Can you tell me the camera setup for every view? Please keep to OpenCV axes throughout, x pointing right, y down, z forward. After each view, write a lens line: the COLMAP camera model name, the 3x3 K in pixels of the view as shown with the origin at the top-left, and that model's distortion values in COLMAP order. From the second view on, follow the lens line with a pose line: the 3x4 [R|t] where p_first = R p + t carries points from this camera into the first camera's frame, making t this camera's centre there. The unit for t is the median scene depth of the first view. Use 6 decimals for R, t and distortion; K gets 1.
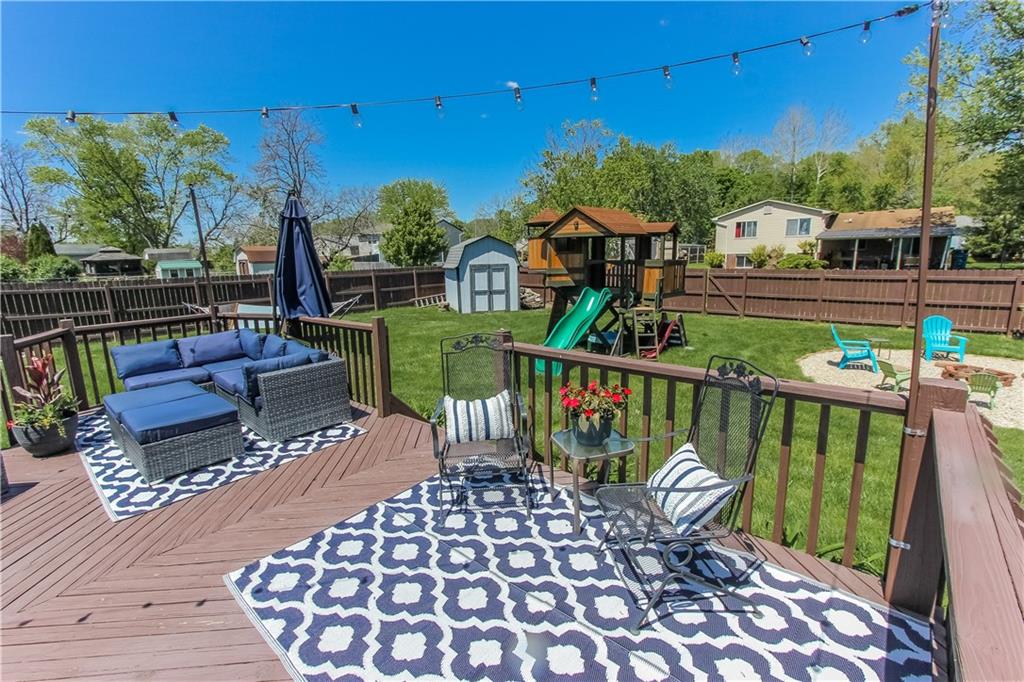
lens RADIAL K [[466.2, 0, 510.8], [0, 466.2, 342.8], [0, 0, 1]] dist [-0.007266, 0.004853]
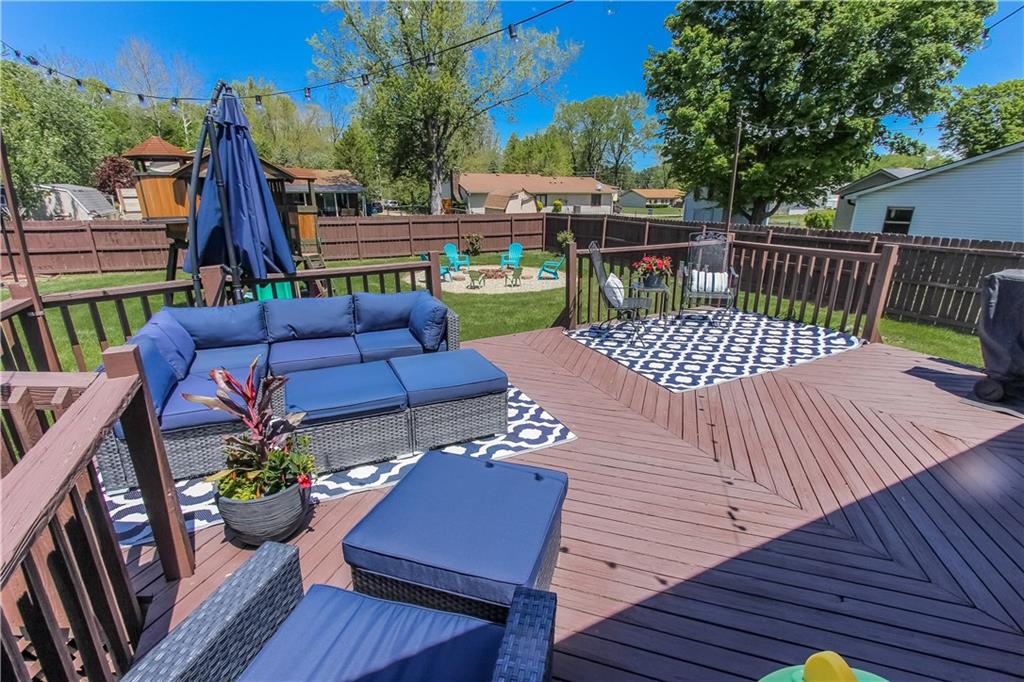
lens RADIAL K [[466.2, 0, 509.6], [0, 466.2, 341.8], [0, 0, 1]] dist [-0.007266, 0.004853]
pose [[0.382876, -0.251282, 0.888967, -0.281278], [0.170918, 0.964950, 0.199146, -0.009603], [-0.907851, 0.075692, 0.412405, 0.108177]]
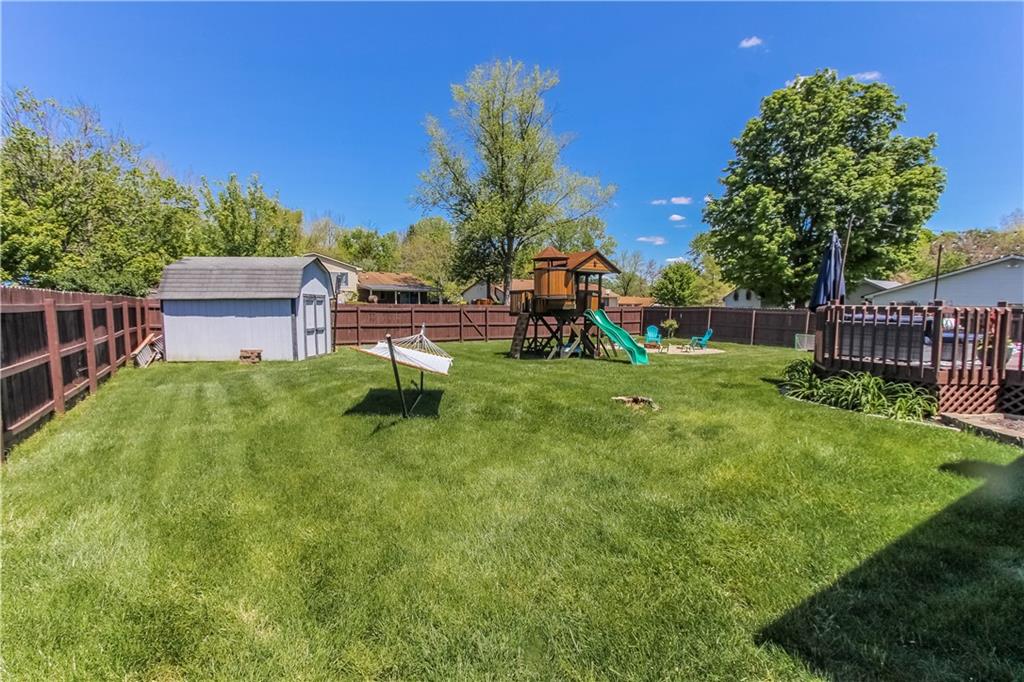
lens RADIAL K [[466.2, 0, 515.2], [0, 466.2, 341.8], [0, 0, 1]] dist [-0.007266, 0.004853]
pose [[0.261960, -0.050098, 0.963778, -0.687467], [0.169969, 0.985437, 0.005026, -0.039032], [-0.949993, 0.162495, 0.266660, 0.485422]]
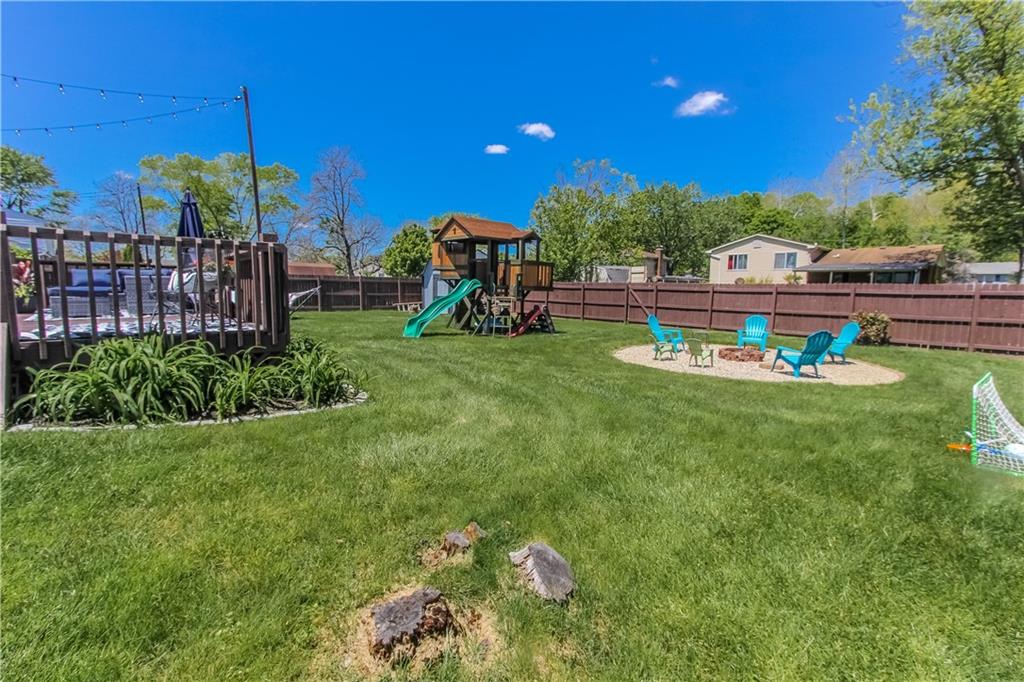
lens RADIAL K [[466.2, 0, 515.1], [0, 466.2, 340.4], [0, 0, 1]] dist [-0.007266, 0.004853]
pose [[0.991369, 0.053589, -0.119649, 0.260847], [-0.063156, 0.994978, -0.077654, 0.077484], [0.114887, 0.084540, 0.989775, -0.131949]]
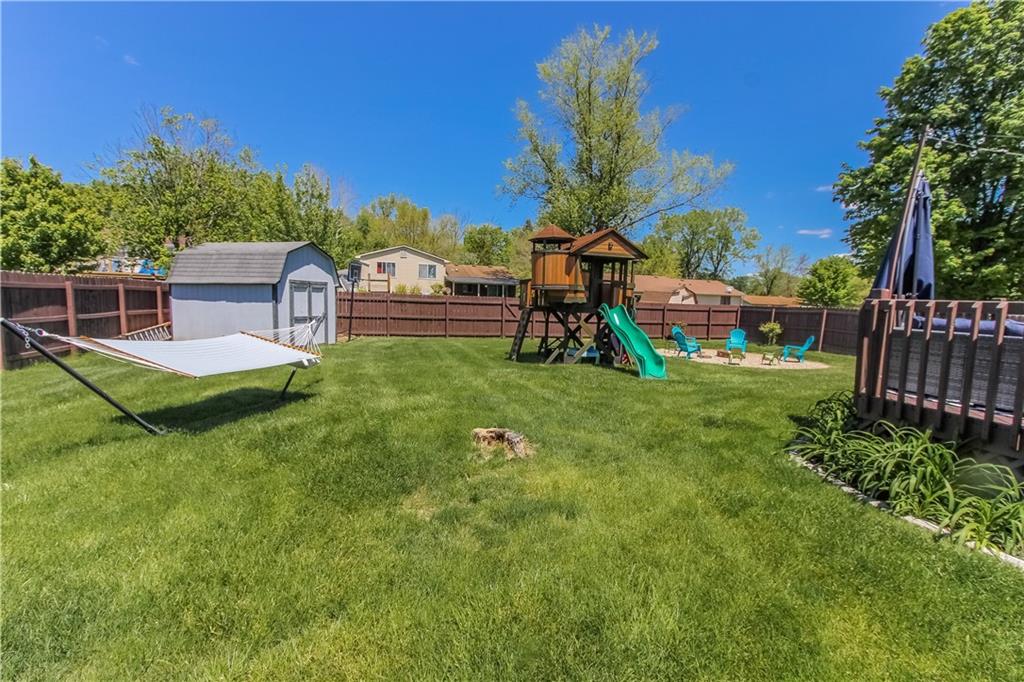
lens RADIAL K [[466.2, 0, 513.1], [0, 466.2, 343.1], [0, 0, 1]] dist [-0.007266, 0.004853]
pose [[0.521742, -0.040532, 0.852140, -0.494990], [0.119505, 0.992494, -0.025962, -0.014692], [-0.844691, 0.115380, 0.522670, 0.353135]]
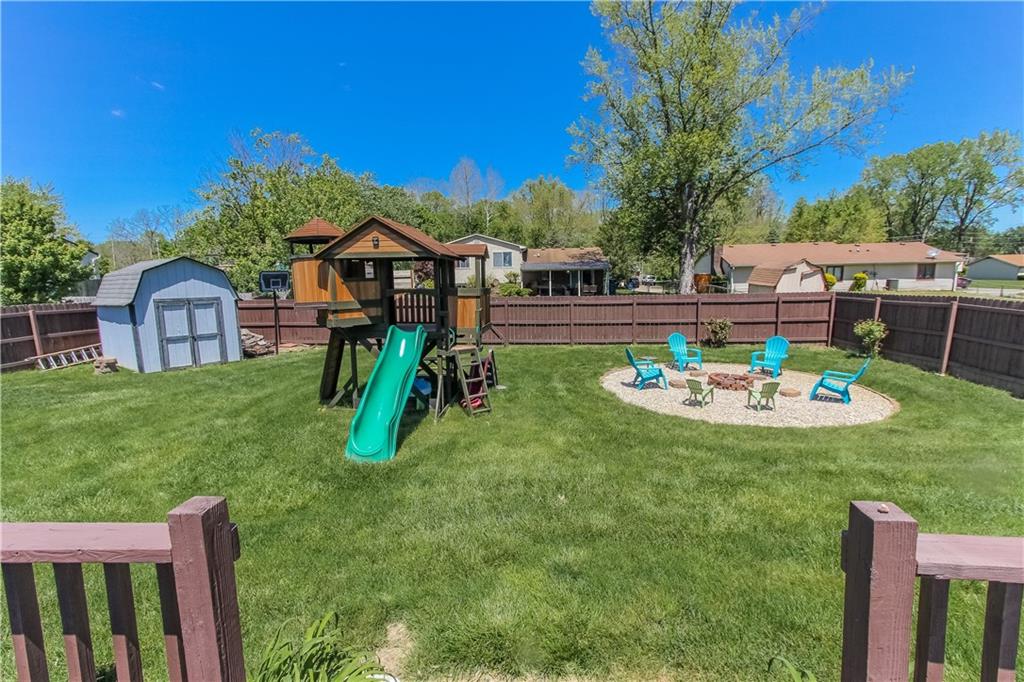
lens RADIAL K [[466.2, 0, 510.8], [0, 466.2, 342.8], [0, 0, 1]] dist [-0.007266, 0.004853]
pose [[0.805383, -0.077004, 0.587732, -0.070196], [0.114904, 0.993000, -0.027355, -0.028015], [-0.581511, 0.089564, 0.808593, 0.164373]]
